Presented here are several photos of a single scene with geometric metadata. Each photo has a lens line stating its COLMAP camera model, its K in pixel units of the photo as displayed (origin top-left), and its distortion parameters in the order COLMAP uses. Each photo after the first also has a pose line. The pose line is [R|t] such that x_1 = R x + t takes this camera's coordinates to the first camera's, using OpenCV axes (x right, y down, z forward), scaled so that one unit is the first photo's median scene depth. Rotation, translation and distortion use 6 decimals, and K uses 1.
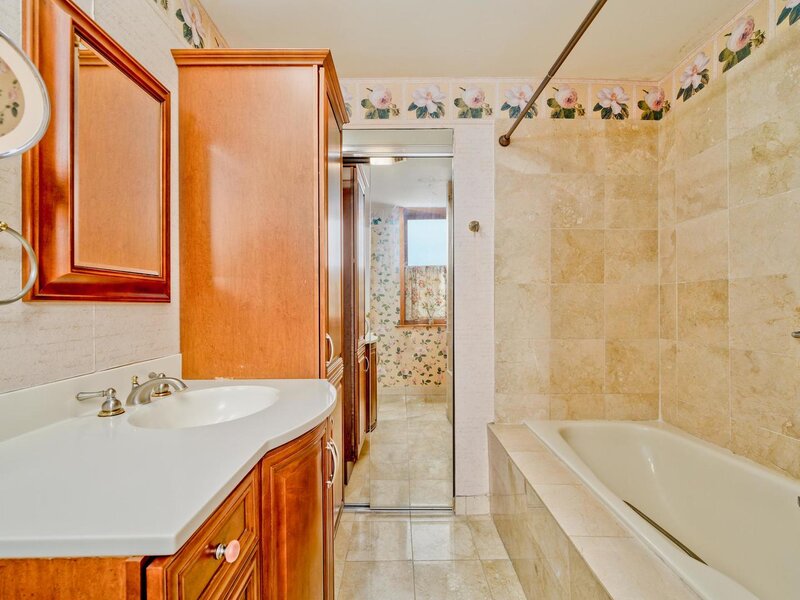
lens RADIAL K [[378.0, 0, 401.4], [0, 378.0, 301.0], [0, 0, 1]] dist [0.001523, -0.000003]
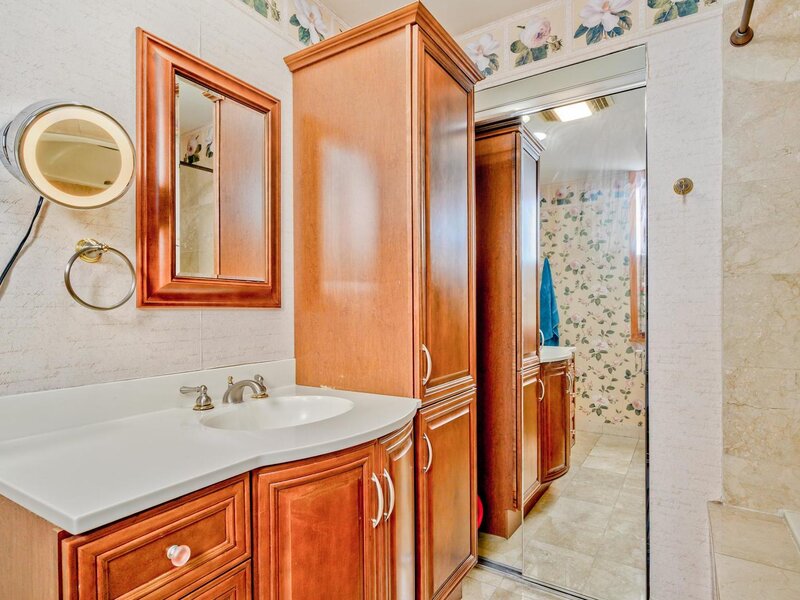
lens RADIAL K [[459.6, 0, 398.1], [0, 459.6, 305.7], [0, 0, 1]] dist [0.002373, 0.000162]
pose [[0.837535, -0.004377, -0.546366, 0.310249], [0.005303, 0.999986, 0.000118, 0.000513], [0.546358, -0.002997, 0.837547, 0.129541]]
